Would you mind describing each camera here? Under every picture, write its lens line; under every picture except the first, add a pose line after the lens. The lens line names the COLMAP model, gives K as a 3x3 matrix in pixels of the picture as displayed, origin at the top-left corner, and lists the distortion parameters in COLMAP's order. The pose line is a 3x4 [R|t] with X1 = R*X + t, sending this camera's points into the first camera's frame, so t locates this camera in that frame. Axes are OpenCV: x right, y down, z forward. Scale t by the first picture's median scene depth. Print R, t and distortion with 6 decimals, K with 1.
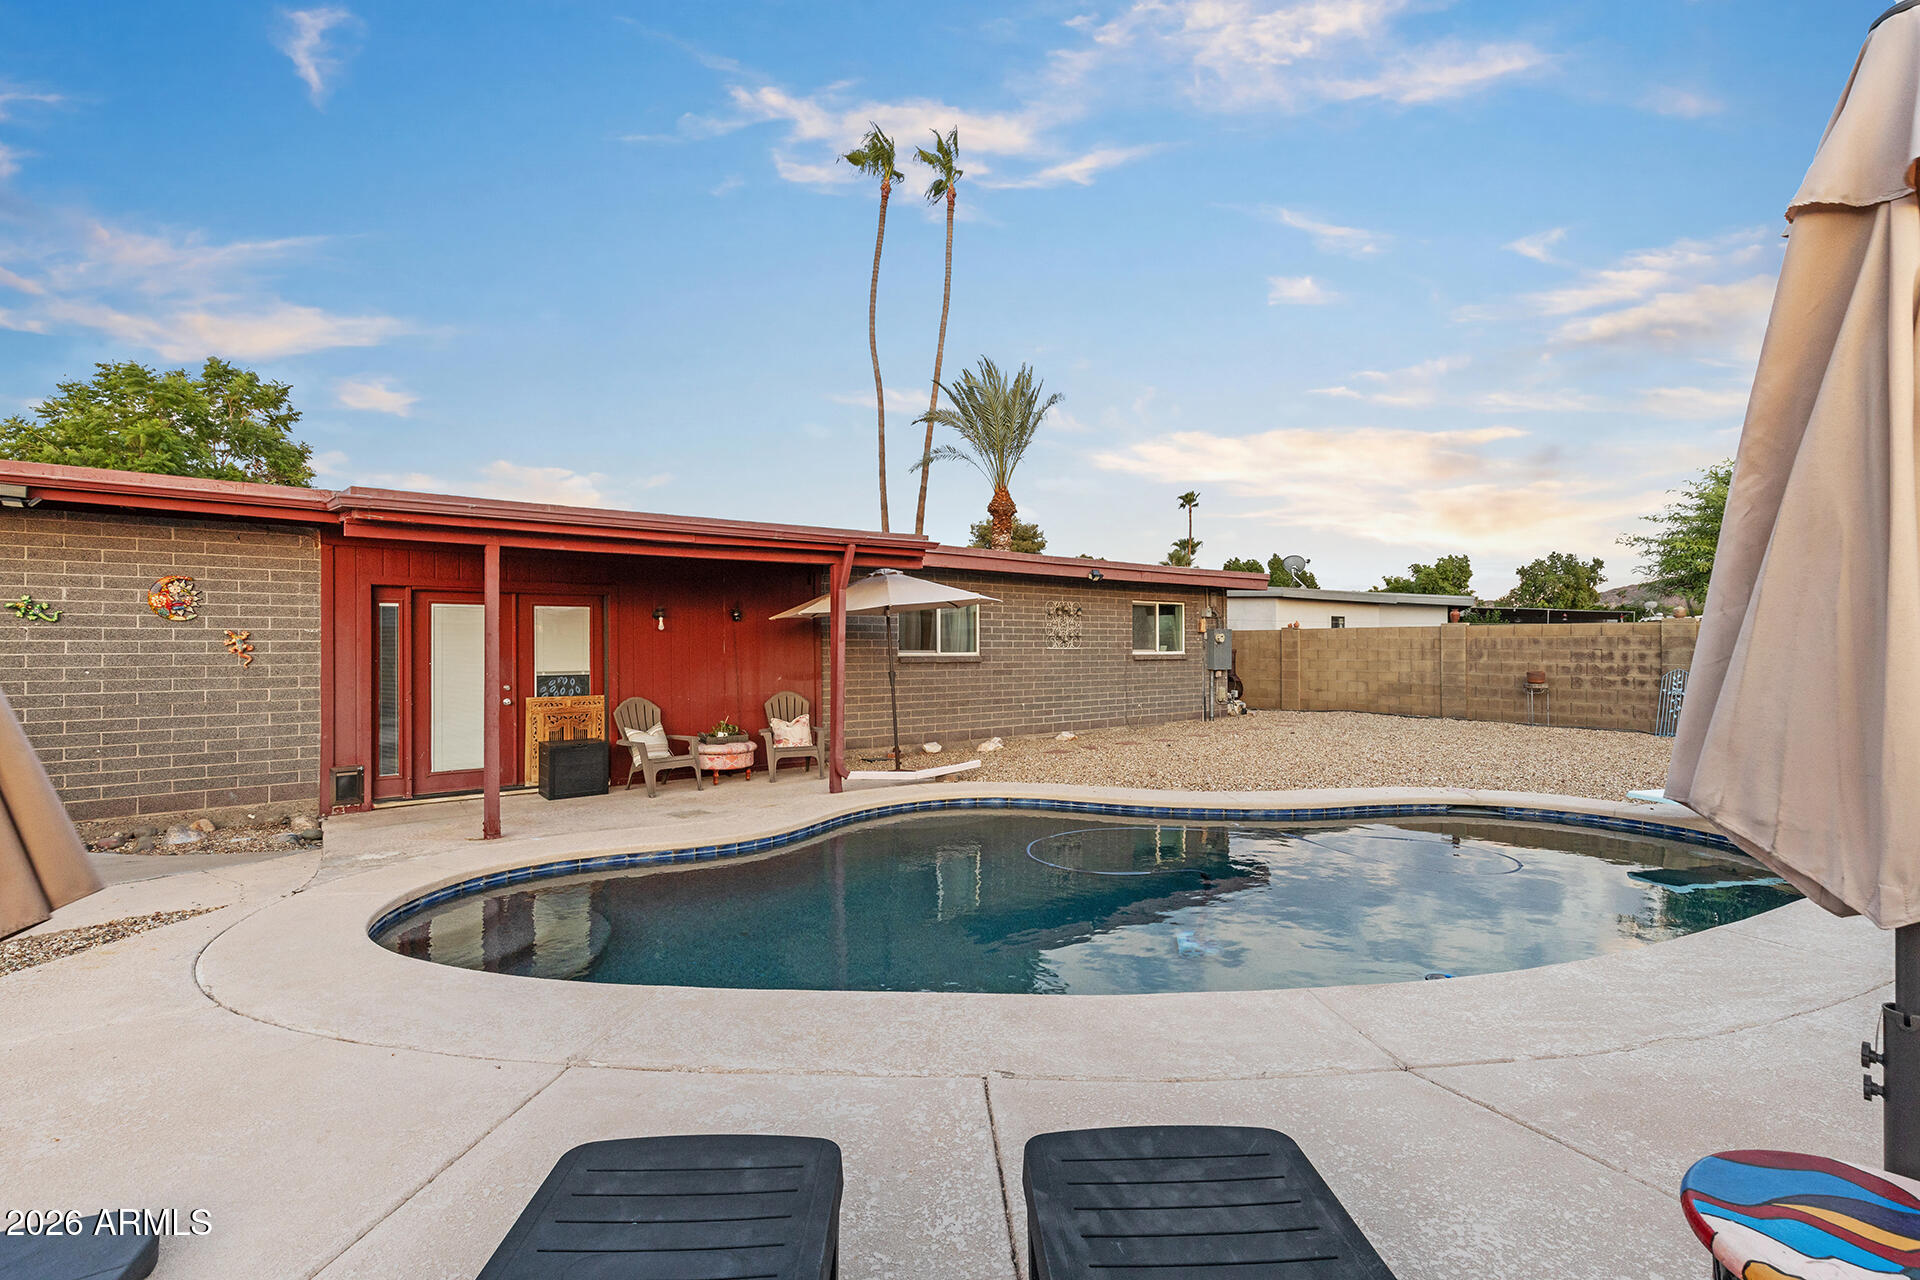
lens RADIAL K [[860.7, 0, 960.0], [0, 860.7, 640.0], [0, 0, 1]] dist [0.011031, -0.000326]
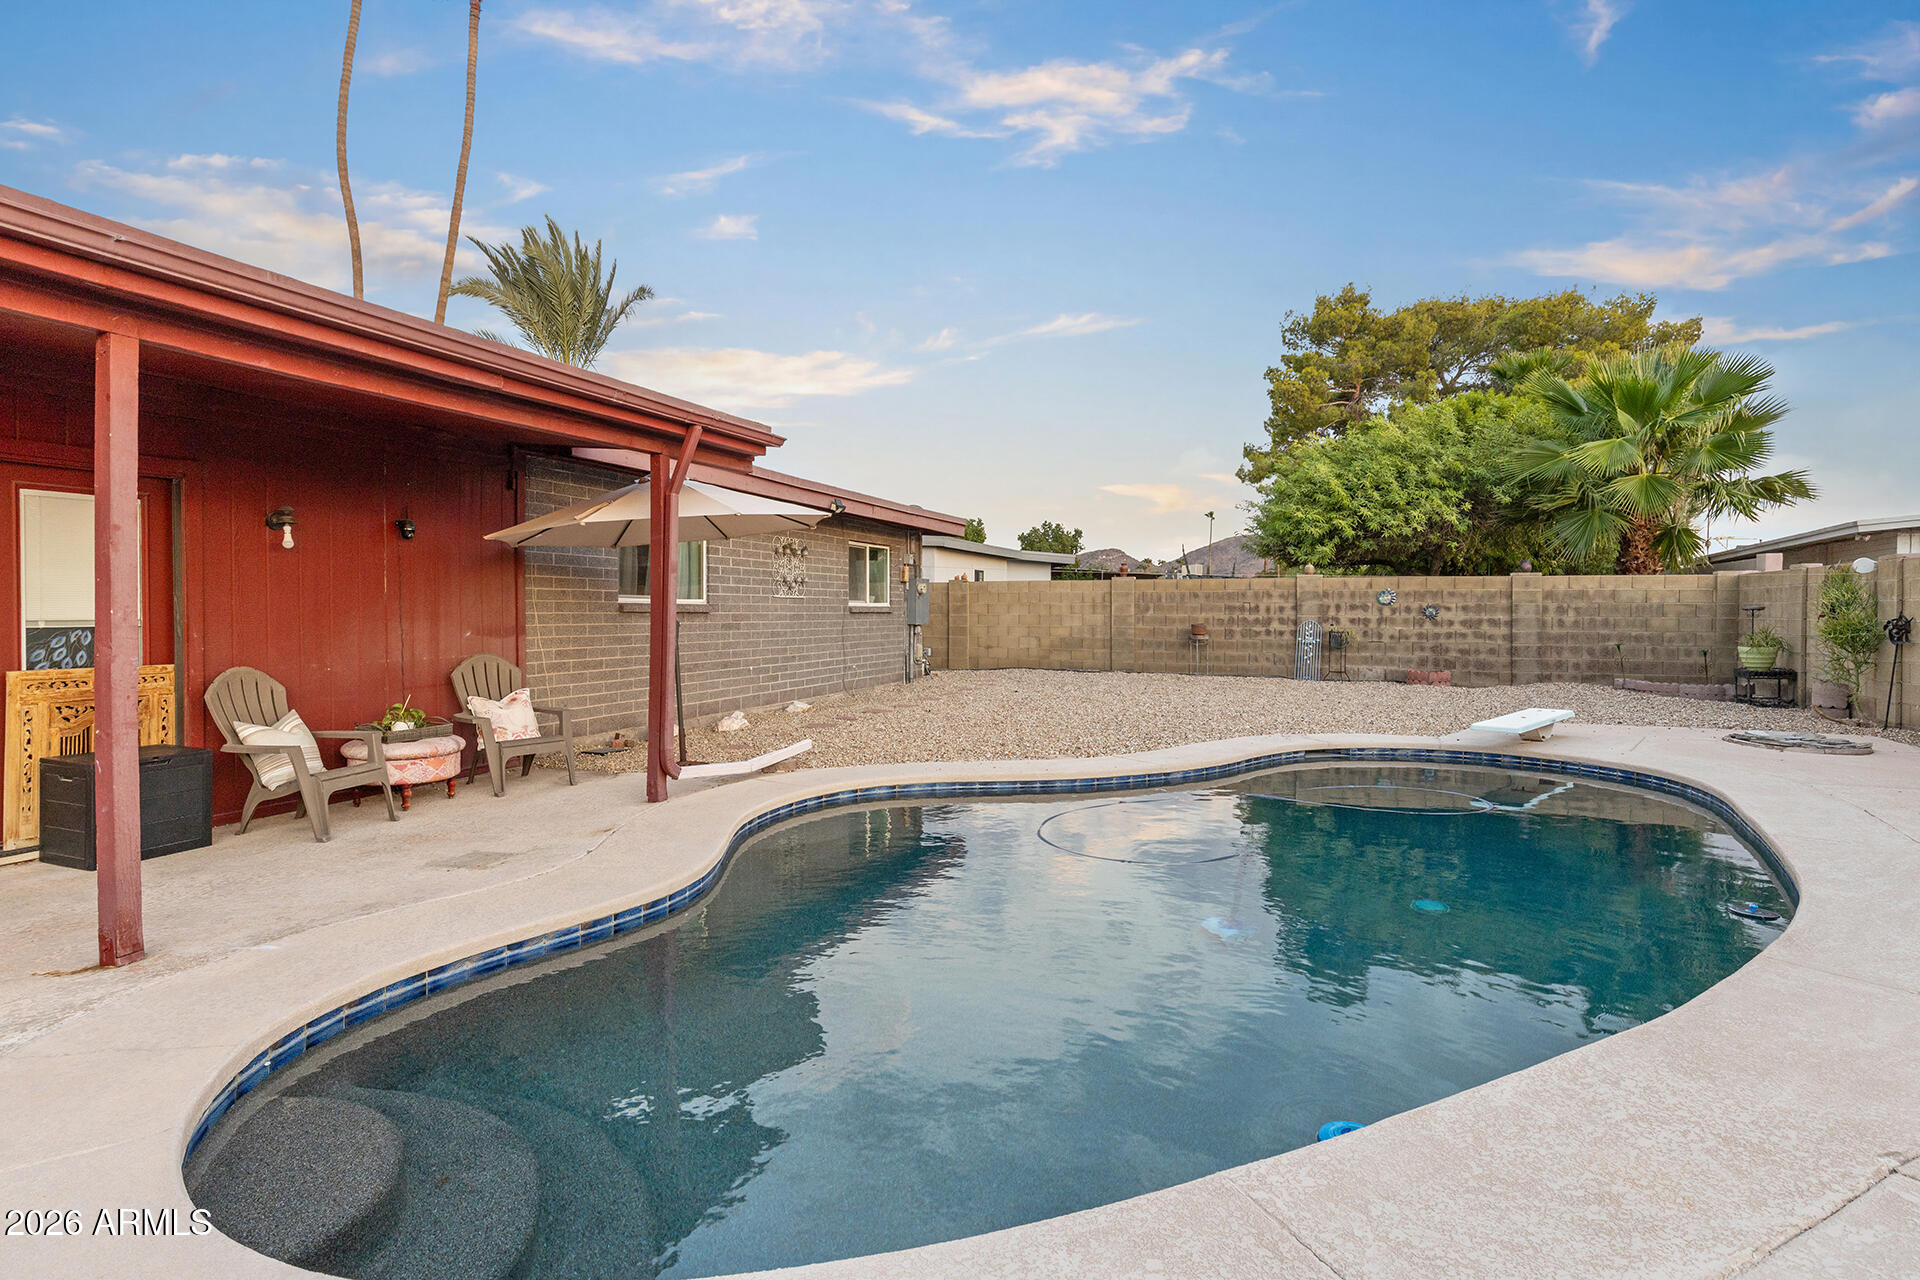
lens RADIAL K [[964.8, 0, 949.3], [0, 964.8, 616.4], [0, 0, 1]] dist [0.001354, -0.000222]
pose [[0.856676, -0.000559, 0.515855, -0.213853], [-0.006932, 0.999897, 0.012595, 0.015843], [-0.515809, -0.014366, 0.856583, 0.161229]]
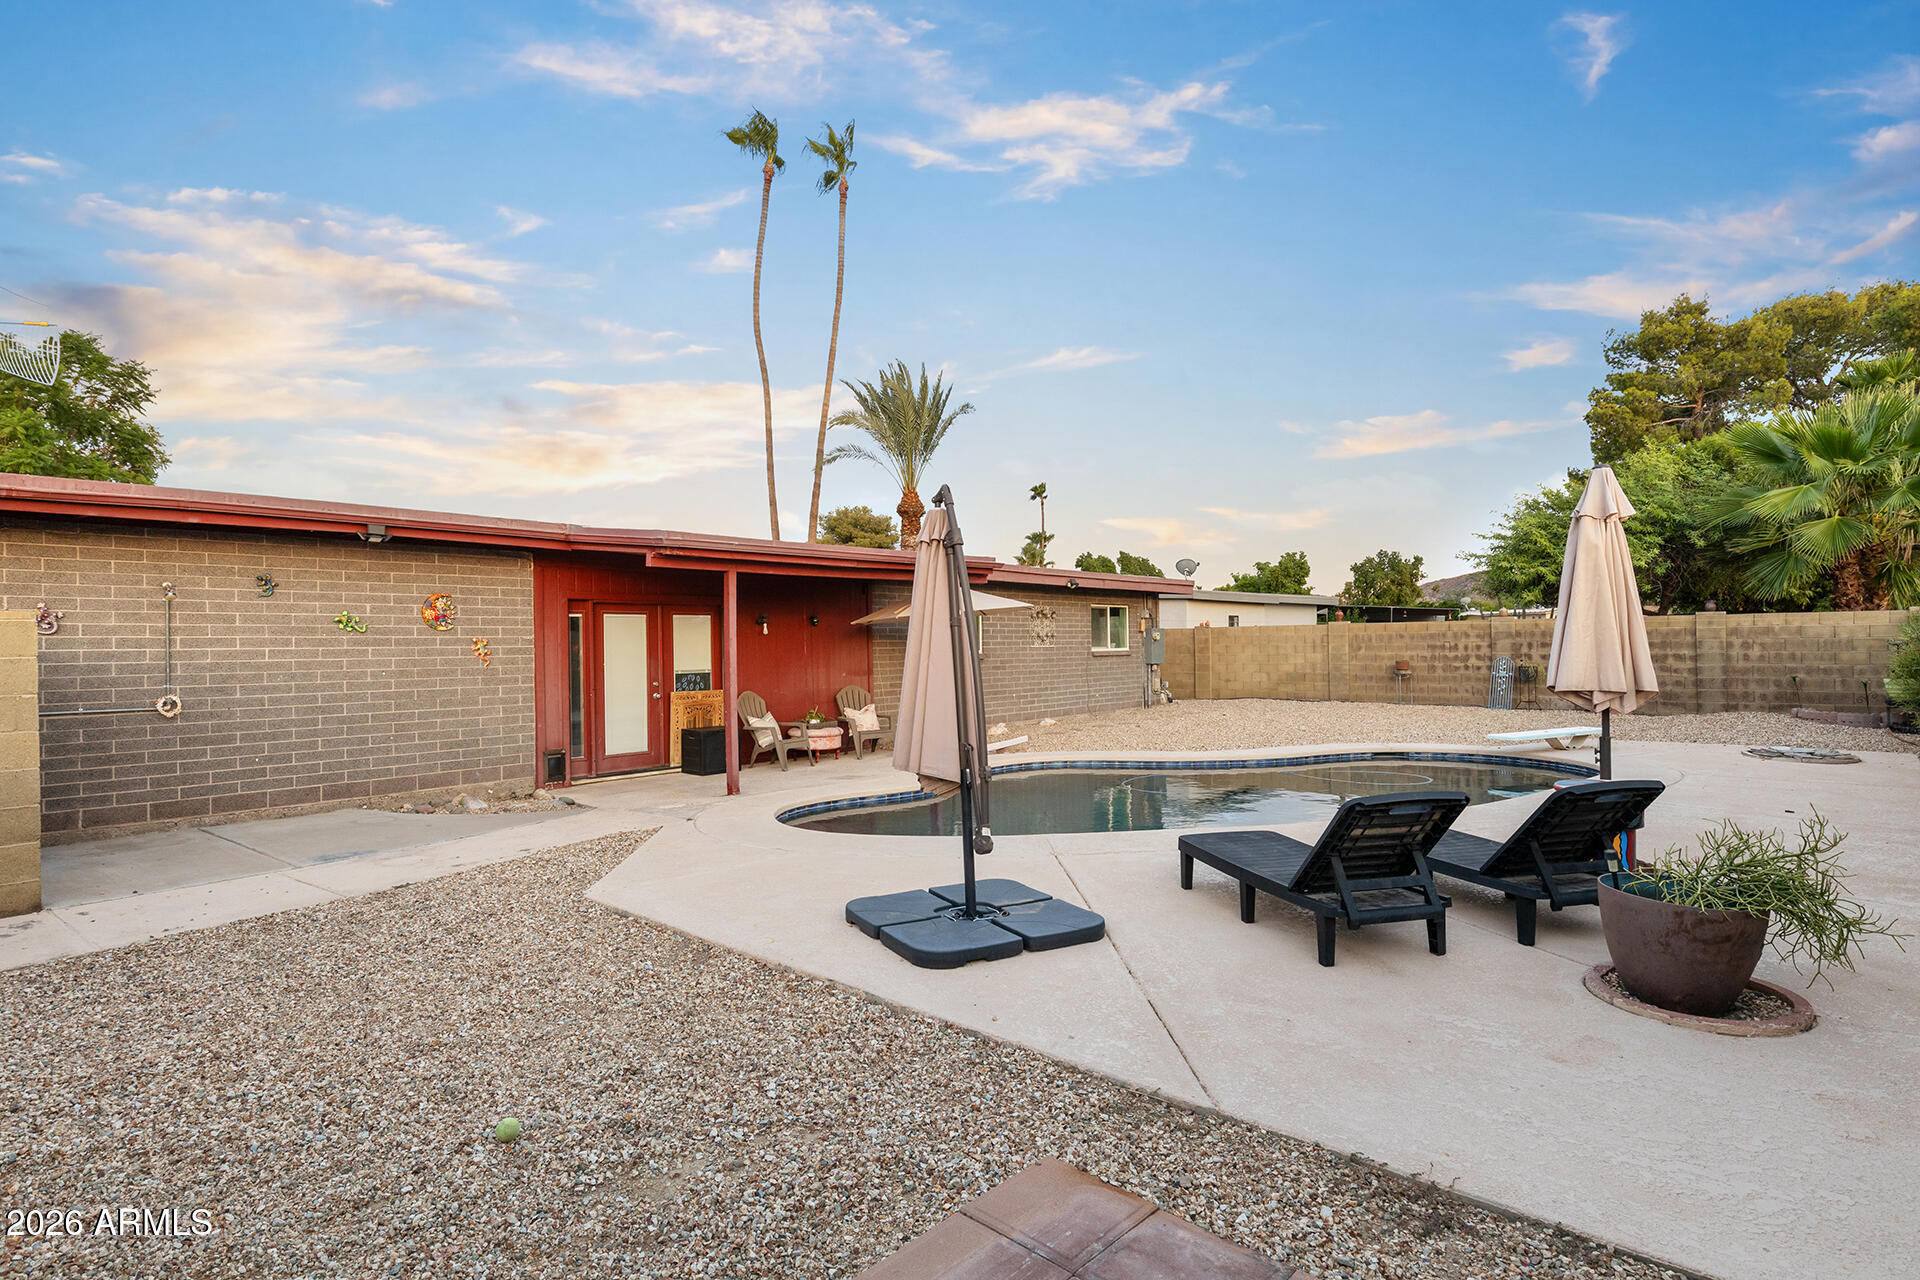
lens RADIAL K [[970.0, 0, 960.0], [0, 970.0, 640.0], [0, 0, 1]] dist [0.011132, 0.000309]
pose [[0.980232, -0.011035, 0.197542, -0.247164], [0.011129, 0.999938, 0.000634, -0.000939], [-0.197537, 0.001577, 0.980294, -0.258180]]
